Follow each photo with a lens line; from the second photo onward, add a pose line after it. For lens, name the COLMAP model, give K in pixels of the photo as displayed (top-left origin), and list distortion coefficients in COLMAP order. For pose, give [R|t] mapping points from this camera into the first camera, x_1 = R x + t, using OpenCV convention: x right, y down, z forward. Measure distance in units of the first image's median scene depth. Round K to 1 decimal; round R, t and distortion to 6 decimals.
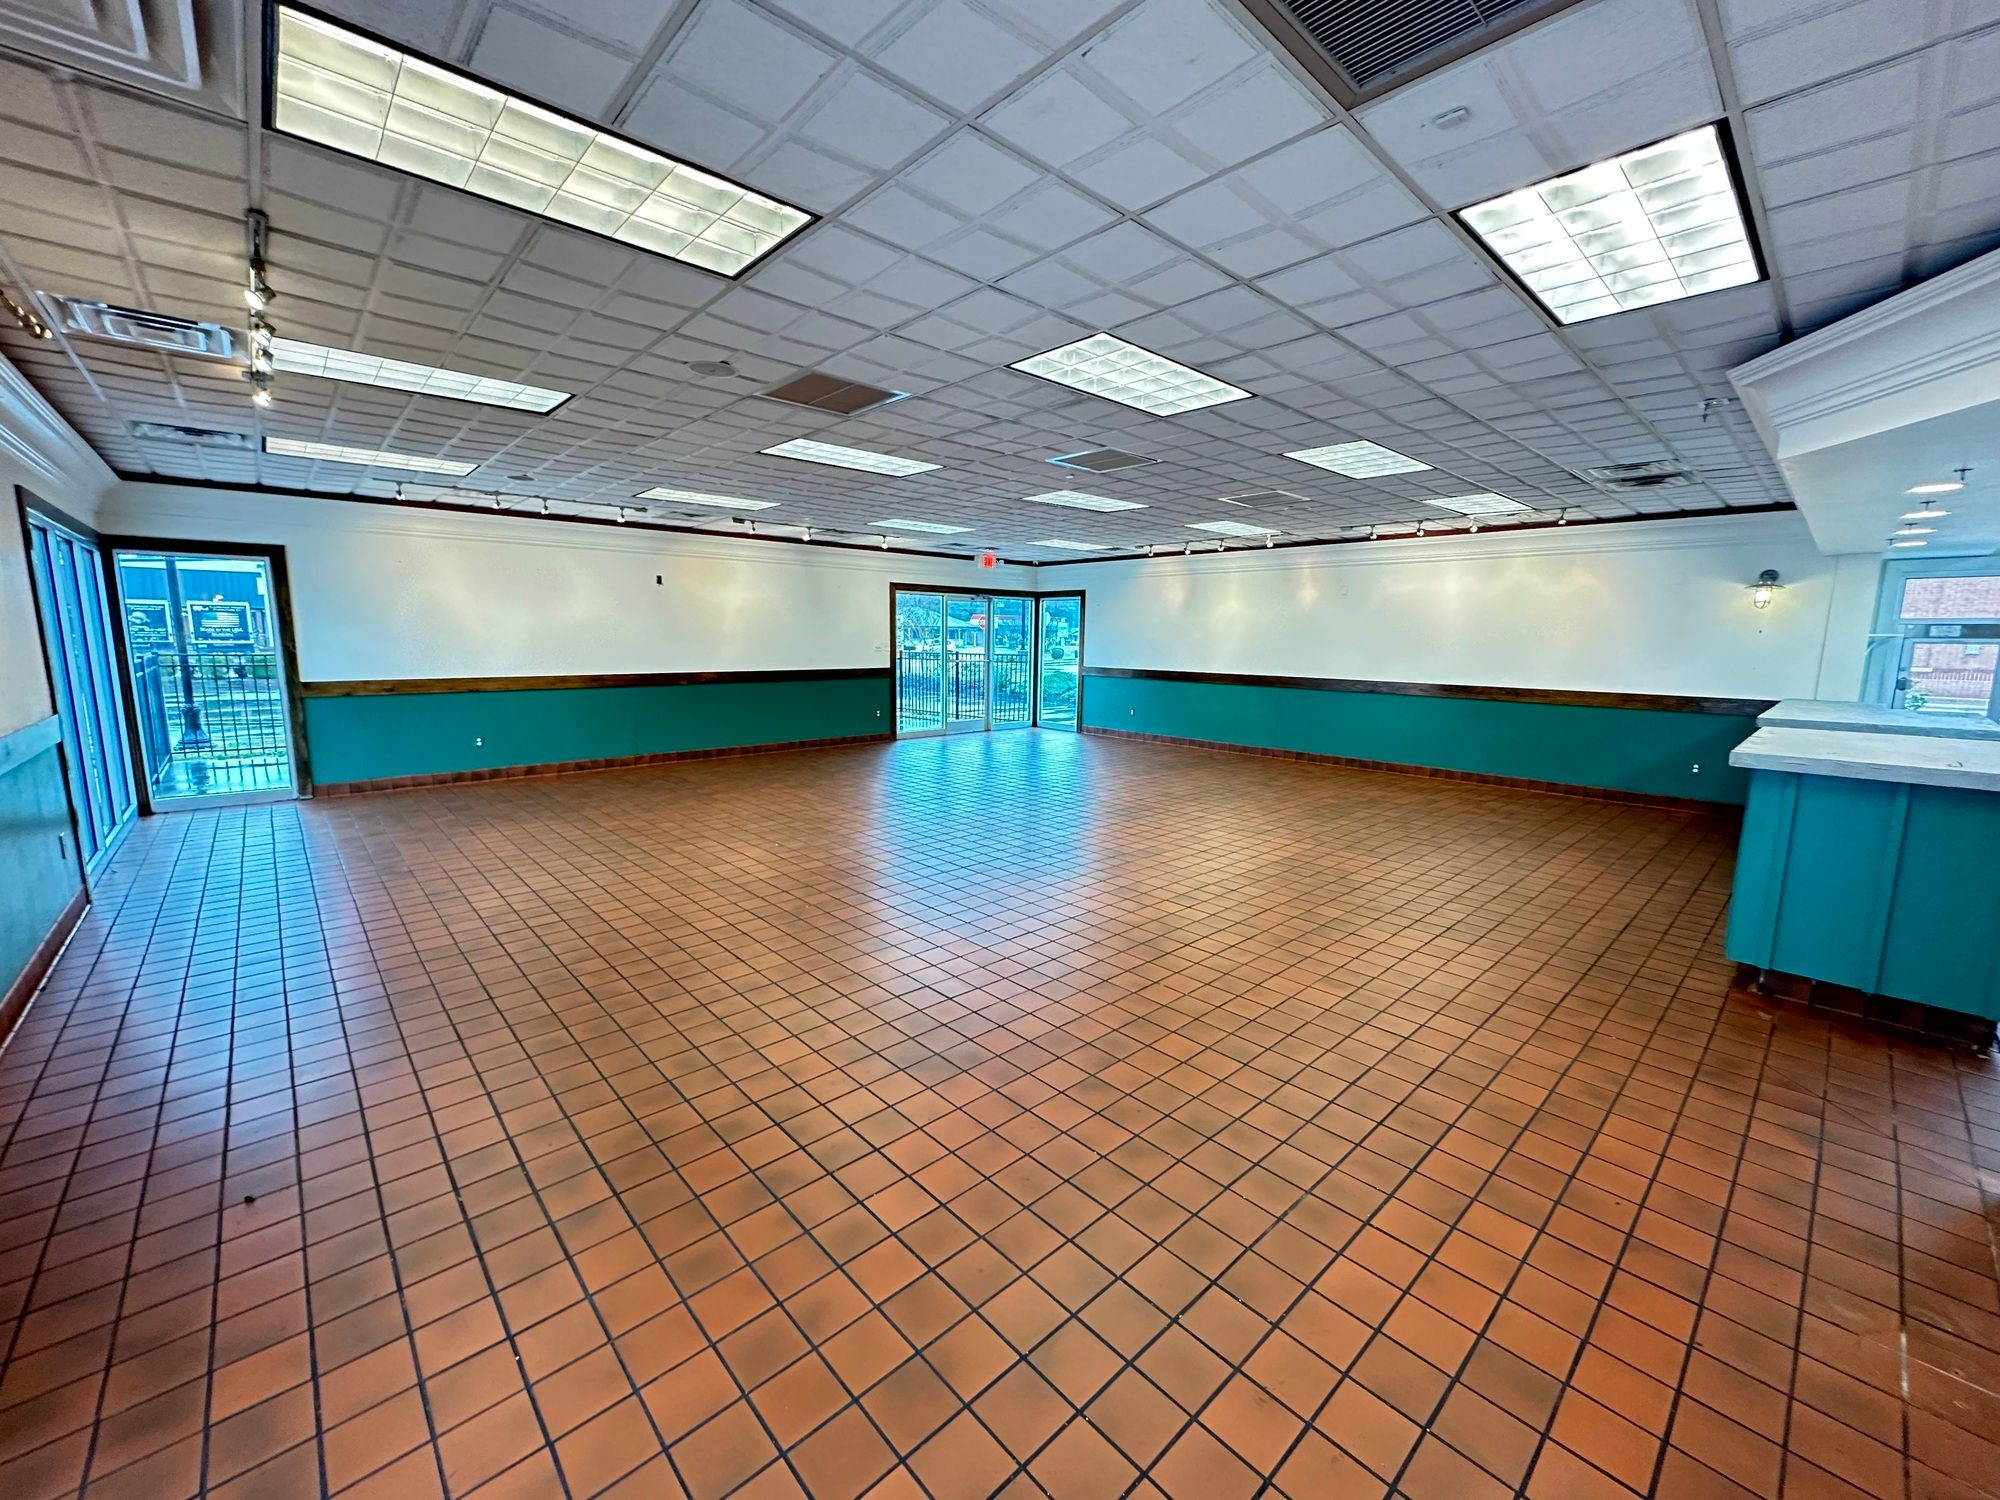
lens RADIAL K [[787.0, 0, 996.4], [0, 787.0, 754.1], [0, 0, 1]] dist [-0.002000, 0.000144]
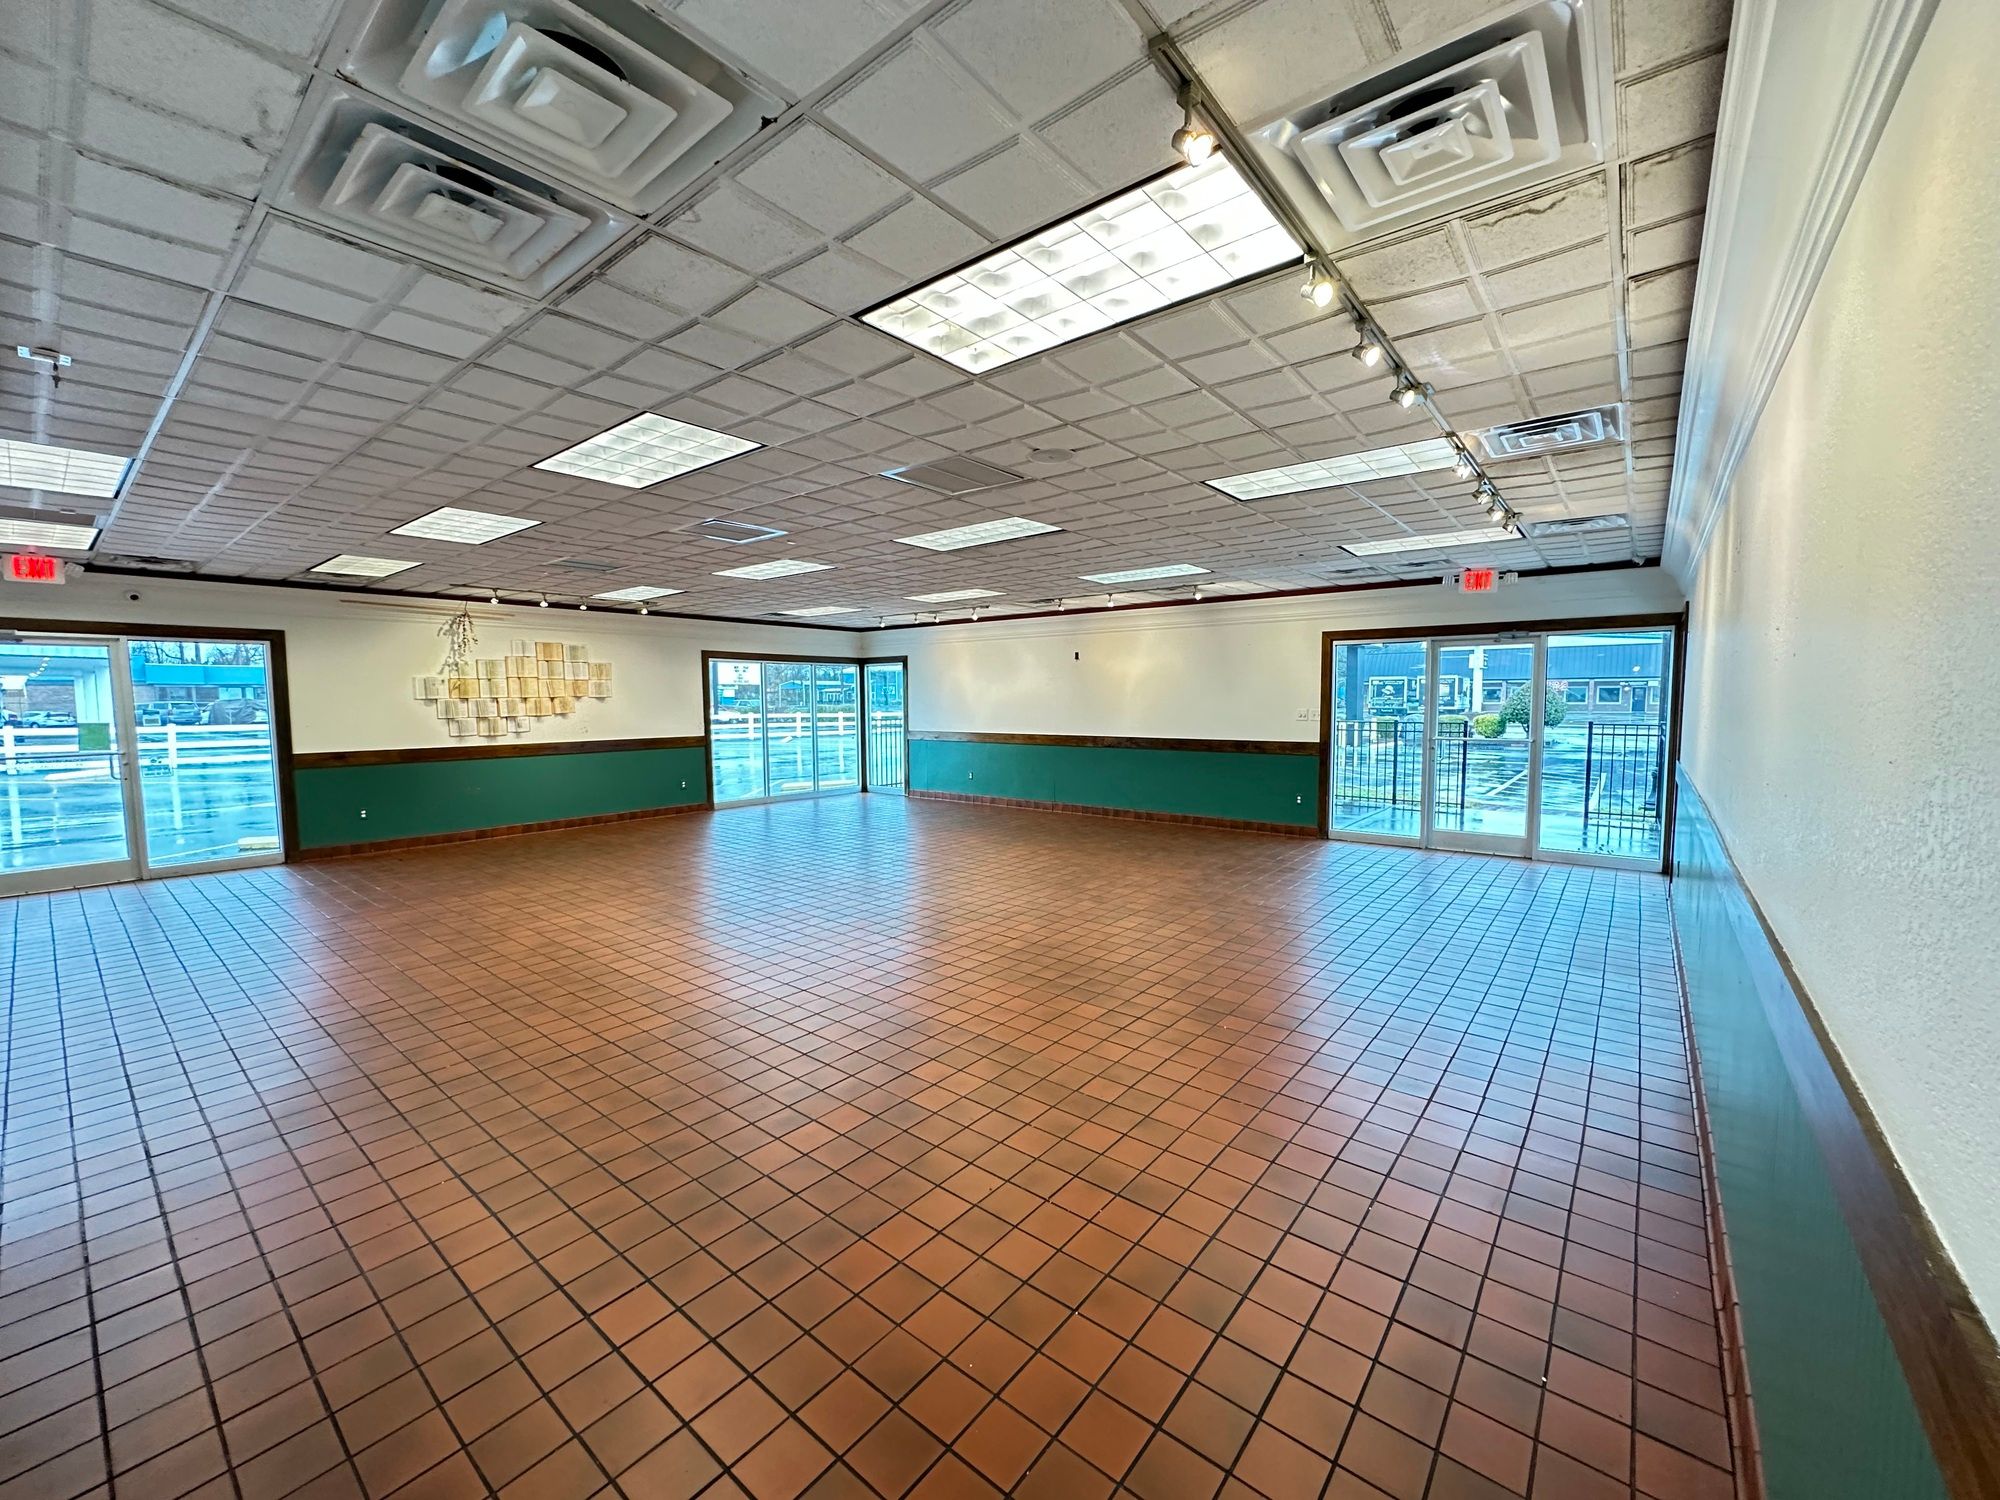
lens RADIAL K [[792.8, 0, 1000.6], [0, 792.8, 750.6], [0, 0, 1]] dist [-0.003712, -0.000221]
pose [[0.152236, 0.054636, -0.986833, 0.887786], [-0.139924, 0.989605, 0.033203, -0.130145], [0.978389, 0.133027, 0.158298, 0.890143]]
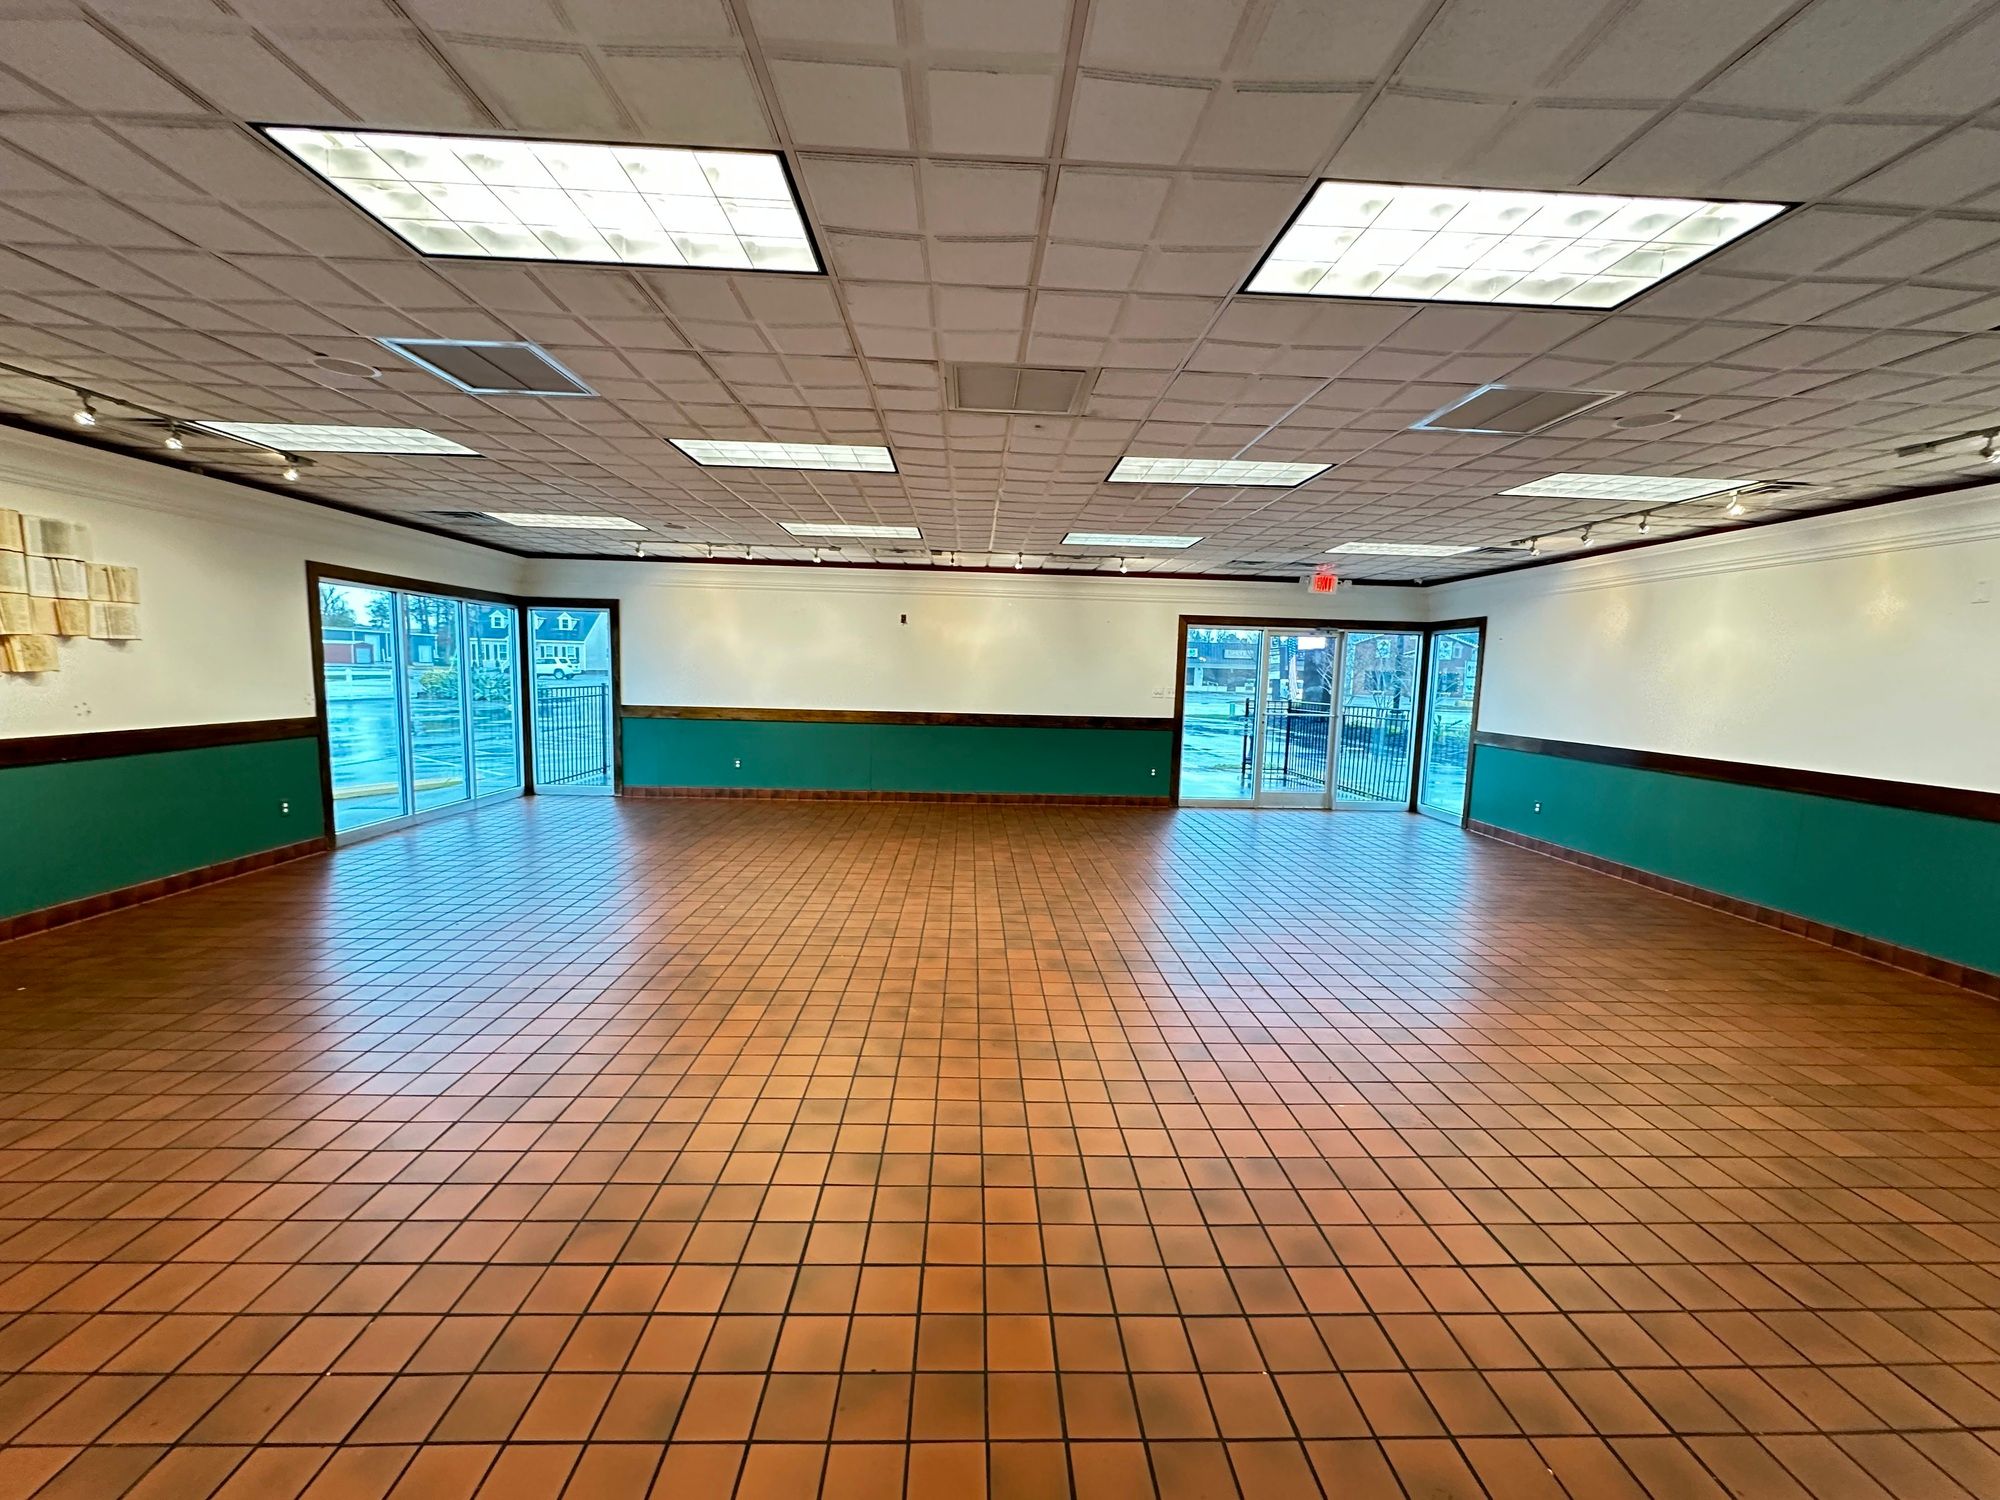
lens RADIAL K [[793.5, 0, 1000.0], [0, 793.5, 750.0], [0, 0, 1]] dist [-0.003282, 0.000237]
pose [[0.763579, 0.073897, -0.641472, 0.399161], [-0.114724, 0.993150, -0.022152, -0.058543], [0.635442, 0.090507, 0.766826, 0.393509]]
